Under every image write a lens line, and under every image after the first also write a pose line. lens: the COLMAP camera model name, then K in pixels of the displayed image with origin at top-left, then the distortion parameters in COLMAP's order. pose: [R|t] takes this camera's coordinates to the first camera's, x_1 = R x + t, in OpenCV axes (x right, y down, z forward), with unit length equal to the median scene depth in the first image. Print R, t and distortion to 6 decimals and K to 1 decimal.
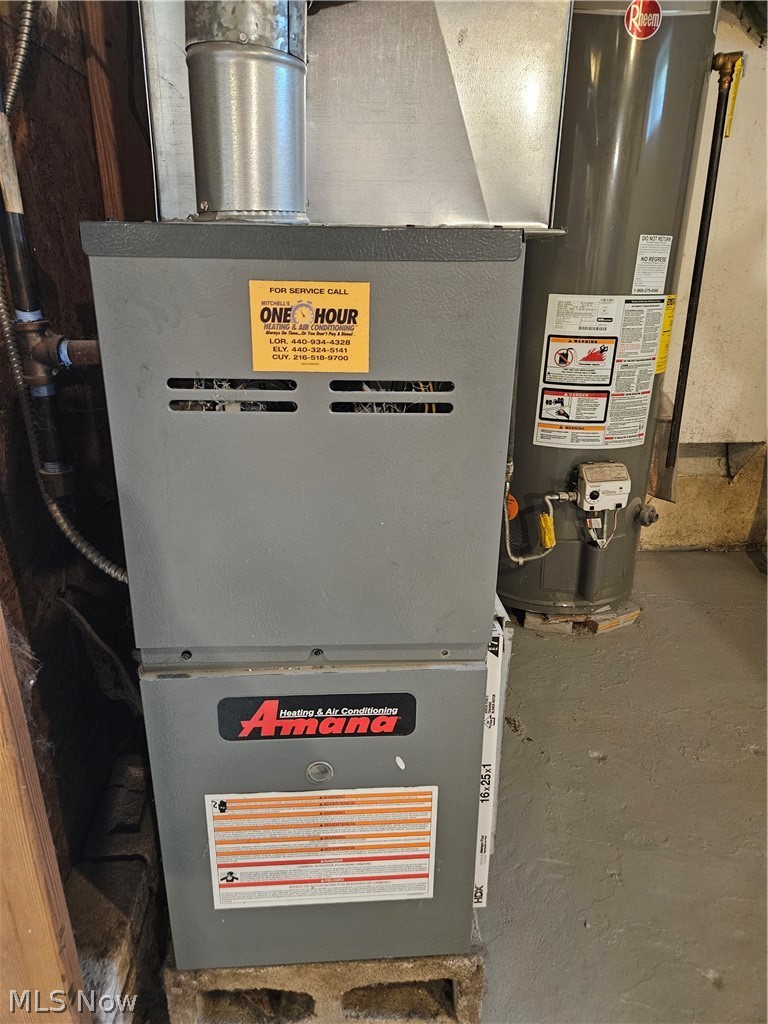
lens RADIAL K [[694.4, 0, 383.5], [0, 694.4, 507.3], [0, 0, 1]] dist [0.037049, -0.018011]
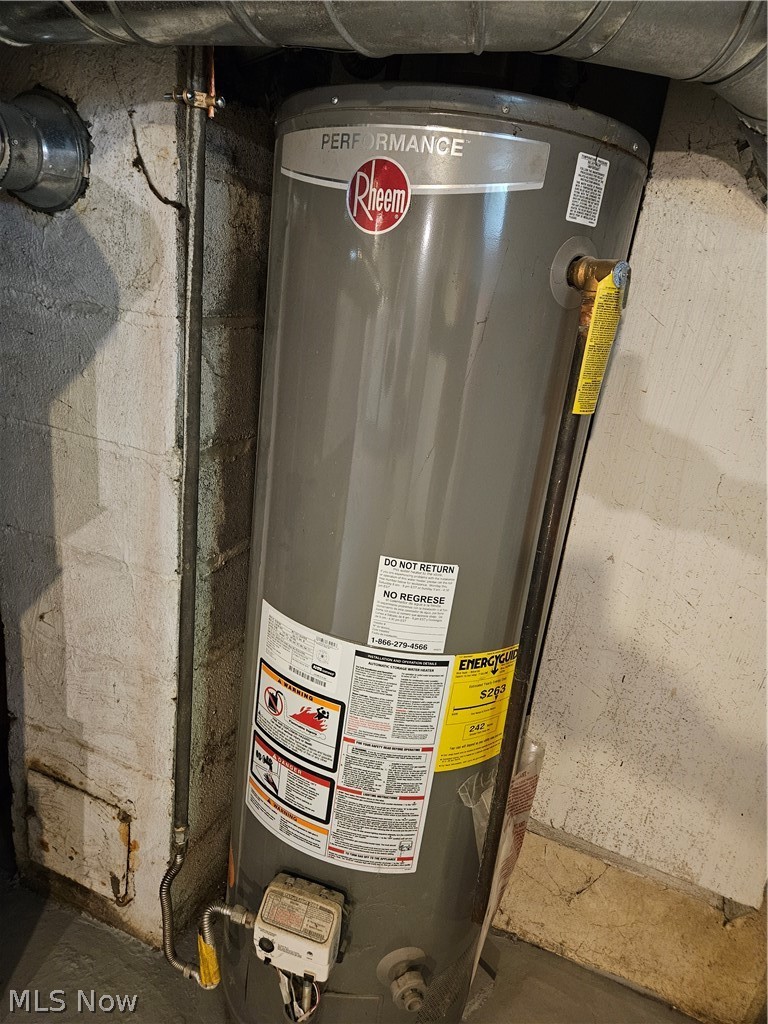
lens RADIAL K [[694.4, 0, 385.2], [0, 694.4, 521.1], [0, 0, 1]] dist [0.037049, -0.018011]
pose [[0.893582, 0.237495, -0.380931, 0.538894], [-0.258568, 0.965983, -0.004294, -0.388350], [0.366953, 0.102334, 0.924594, 0.459749]]
